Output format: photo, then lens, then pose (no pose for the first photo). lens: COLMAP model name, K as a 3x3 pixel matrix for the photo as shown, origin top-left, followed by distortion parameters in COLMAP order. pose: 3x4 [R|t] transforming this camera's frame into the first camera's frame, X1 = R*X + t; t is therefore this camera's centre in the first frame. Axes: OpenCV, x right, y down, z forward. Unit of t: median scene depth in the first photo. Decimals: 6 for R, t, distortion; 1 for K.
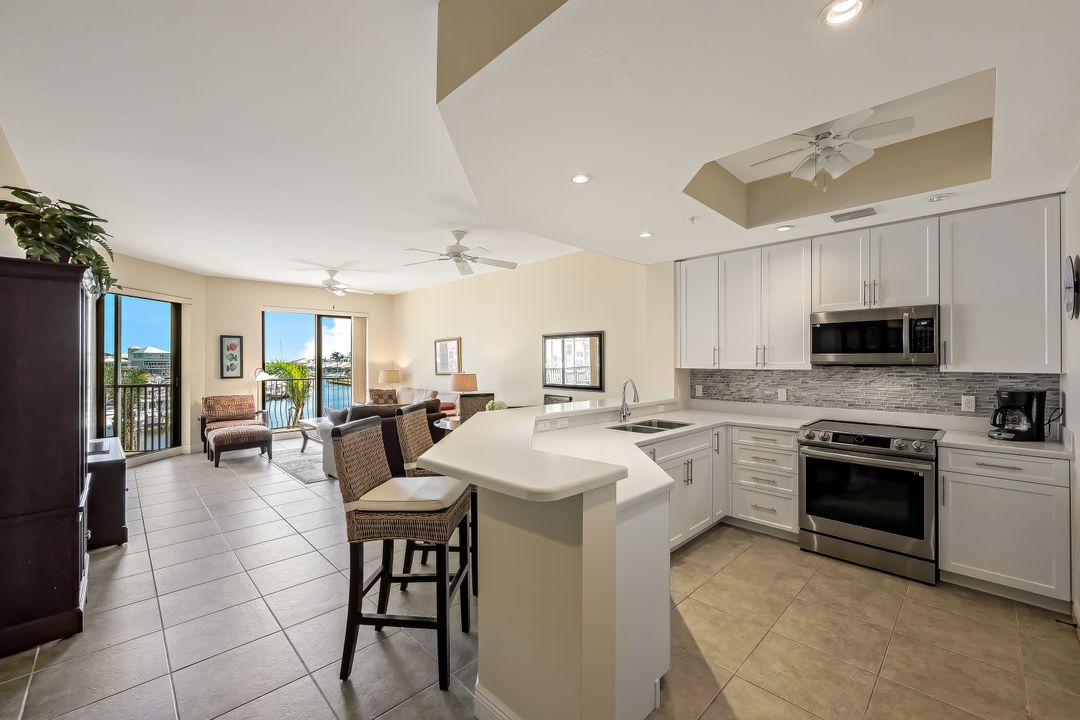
lens RADIAL K [[436.4, 0, 543.4], [0, 436.4, 355.8], [0, 0, 1]] dist [-0.000052, -0.001376]
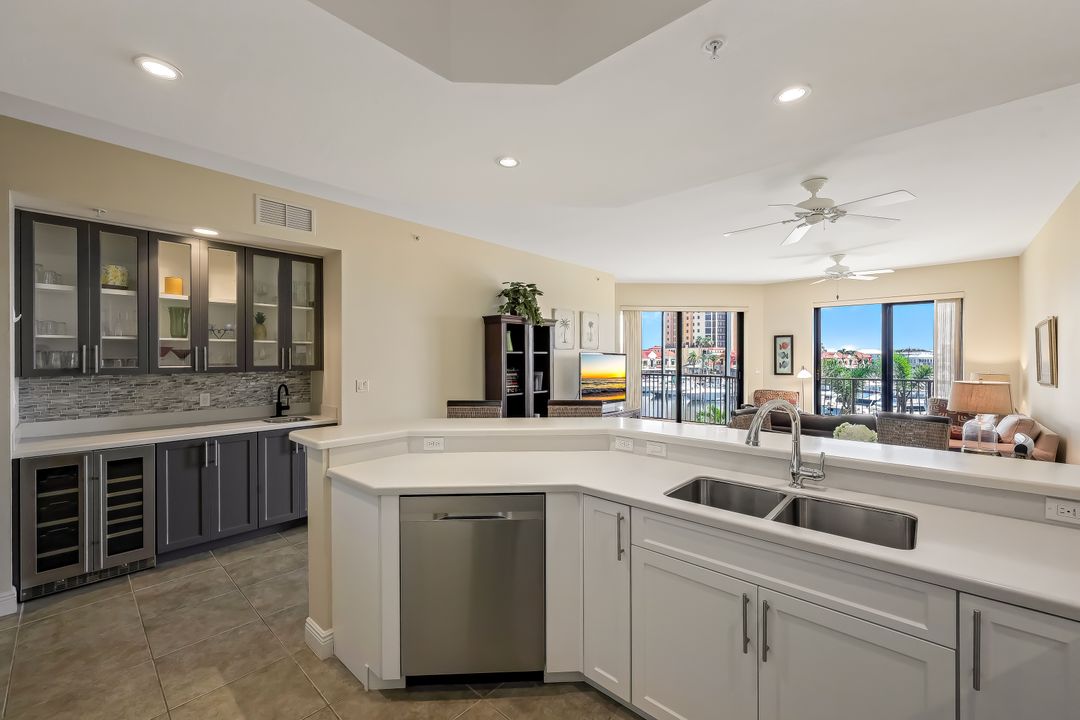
lens RADIAL K [[436.4, 0, 538.6], [0, 436.4, 358.6], [0, 0, 1]] dist [-0.000052, -0.001376]
pose [[0.051492, 0.004611, -0.998663, 0.351734], [0.010608, 0.999930, 0.005164, -0.000632], [0.998617, -0.010859, 0.051439, 0.360700]]
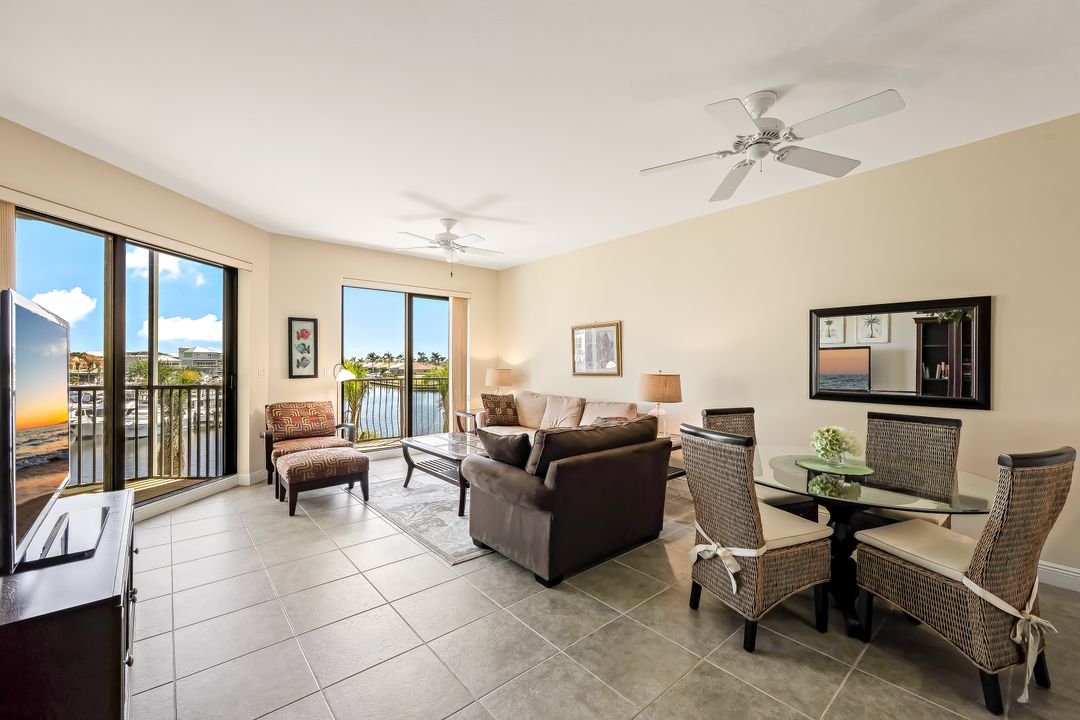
lens RADIAL K [[436.4, 0, 543.2], [0, 436.4, 361.6], [0, 0, 1]] dist [-0.000052, -0.001376]
pose [[0.997822, 0.006253, -0.065670, -0.290974], [-0.005655, 0.999941, 0.009287, 0.017205], [0.065724, -0.008895, 0.997798, 0.329924]]
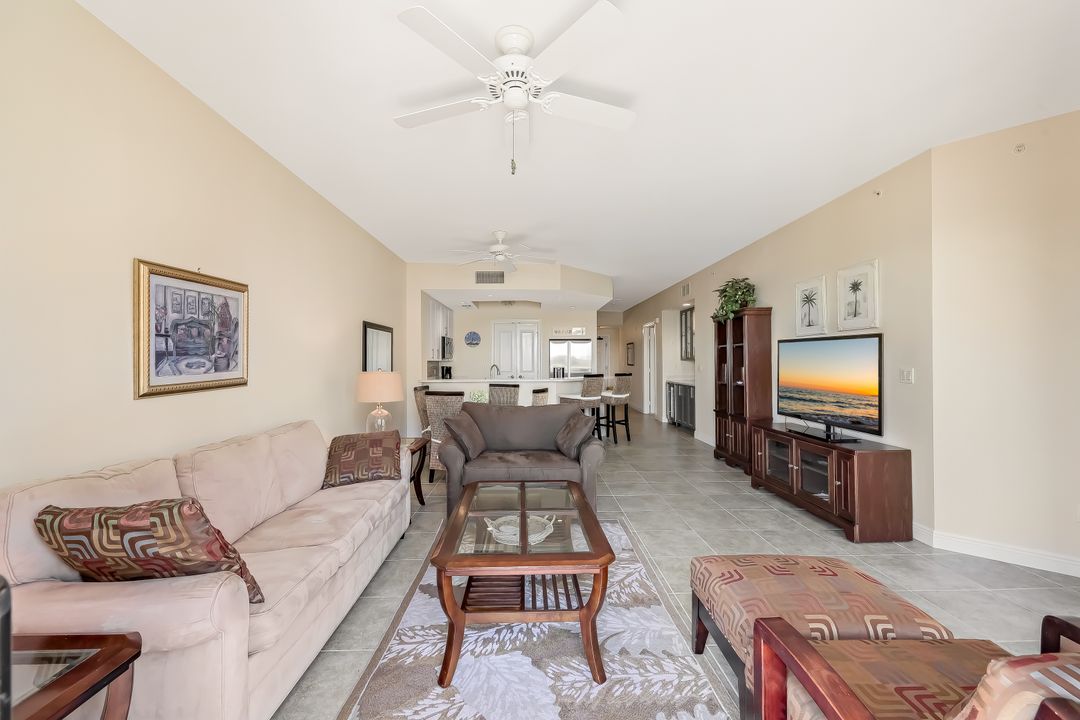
lens RADIAL K [[436.4, 0, 540.8], [0, 436.4, 357.5], [0, 0, 1]] dist [-0.000052, -0.001376]
pose [[-0.722808, 0.012846, 0.690929, -0.704904], [-0.000190, 0.999823, -0.018788, 0.030321], [-0.691048, -0.013712, -0.722678, 1.201479]]
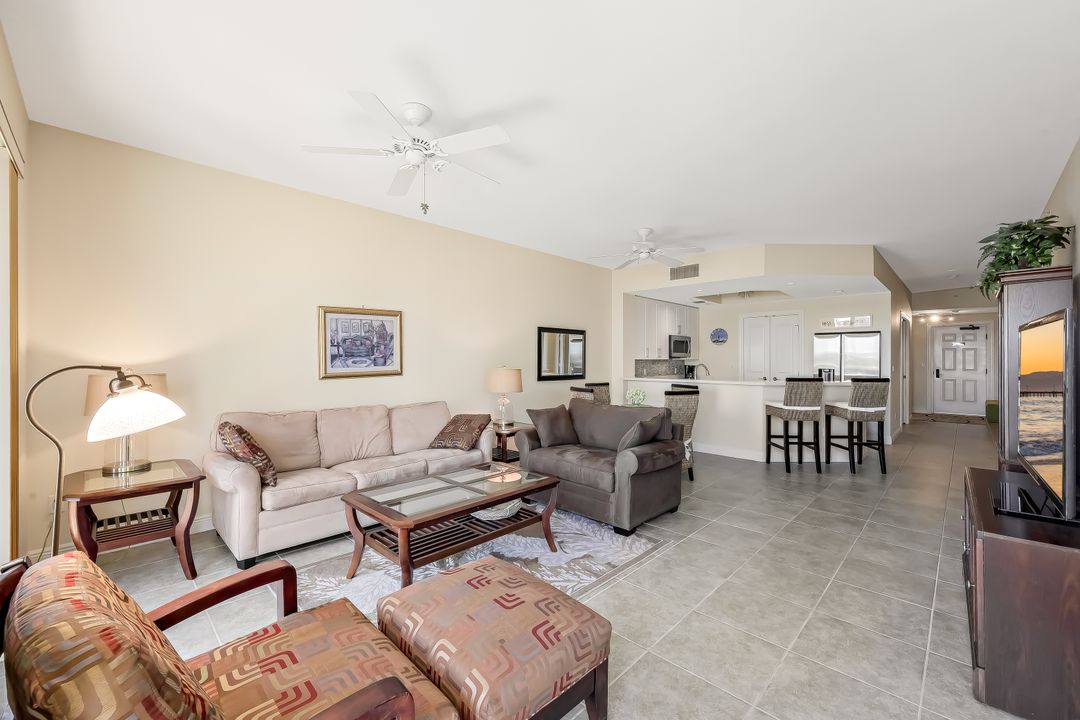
lens RADIAL K [[436.4, 0, 539.5], [0, 436.4, 359.5], [0, 0, 1]] dist [-0.000052, -0.001376]
pose [[-0.016064, 0.003519, 0.999865, -0.871895], [-0.011961, 0.999922, -0.003711, 0.025396], [-0.999799, -0.012019, -0.016021, 0.894792]]
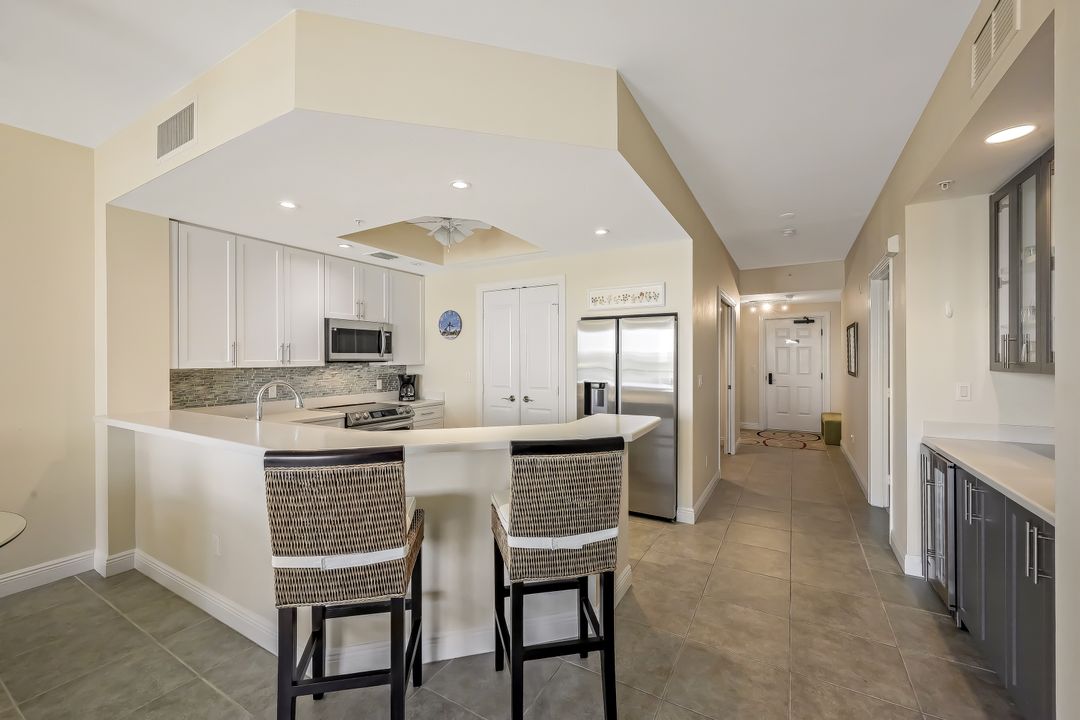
lens RADIAL K [[436.4, 0, 532.3], [0, 436.4, 359.9], [0, 0, 1]] dist [-0.000052, -0.001376]
pose [[-0.250467, 0.001130, 0.968124, -0.345382], [-0.007096, 0.999970, -0.003003, 0.007837], [-0.968099, -0.007622, -0.250452, 0.390960]]
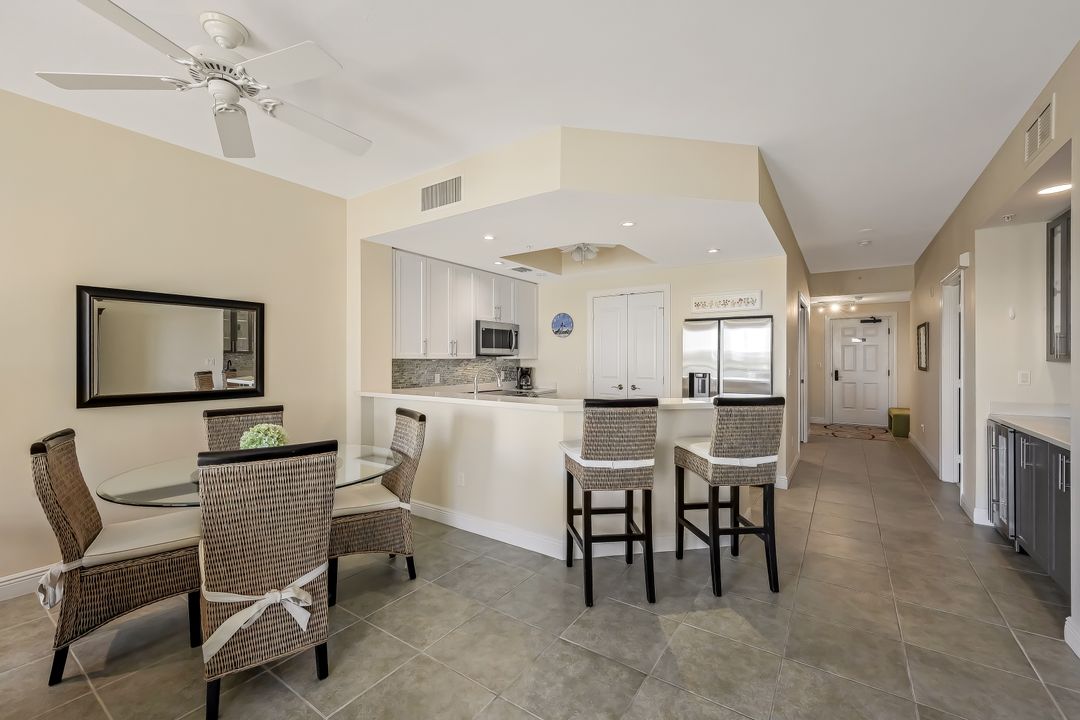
lens RADIAL K [[436.4, 0, 536.7], [0, 436.4, 359.2], [0, 0, 1]] dist [-0.000052, -0.001376]
pose [[-0.173361, 0.000756, 0.984858, -0.453703], [-0.011306, 0.999932, -0.002758, 0.018806], [-0.984793, -0.011613, -0.173341, 0.547630]]
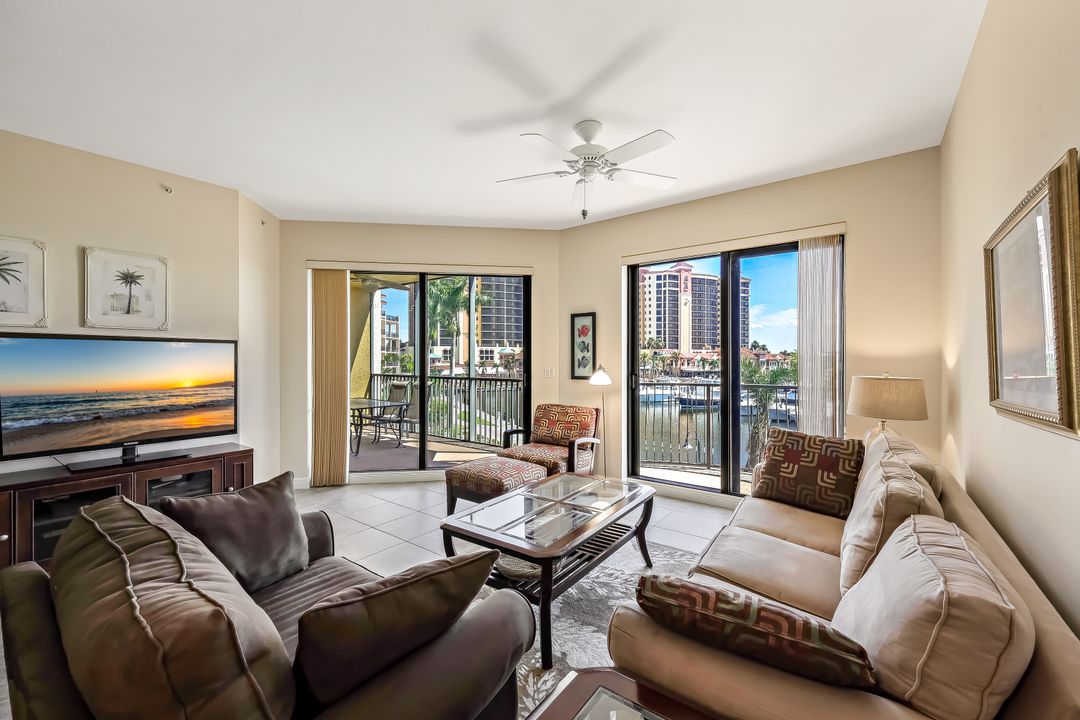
lens RADIAL K [[436.4, 0, 540.9], [0, 436.4, 359.8], [0, 0, 1]] dist [-0.000052, -0.001376]
pose [[0.146029, 0.003717, -0.989273, -0.086203], [0.010596, 0.999930, 0.005321, 0.019913], [0.989223, -0.011259, 0.145980, 0.894323]]
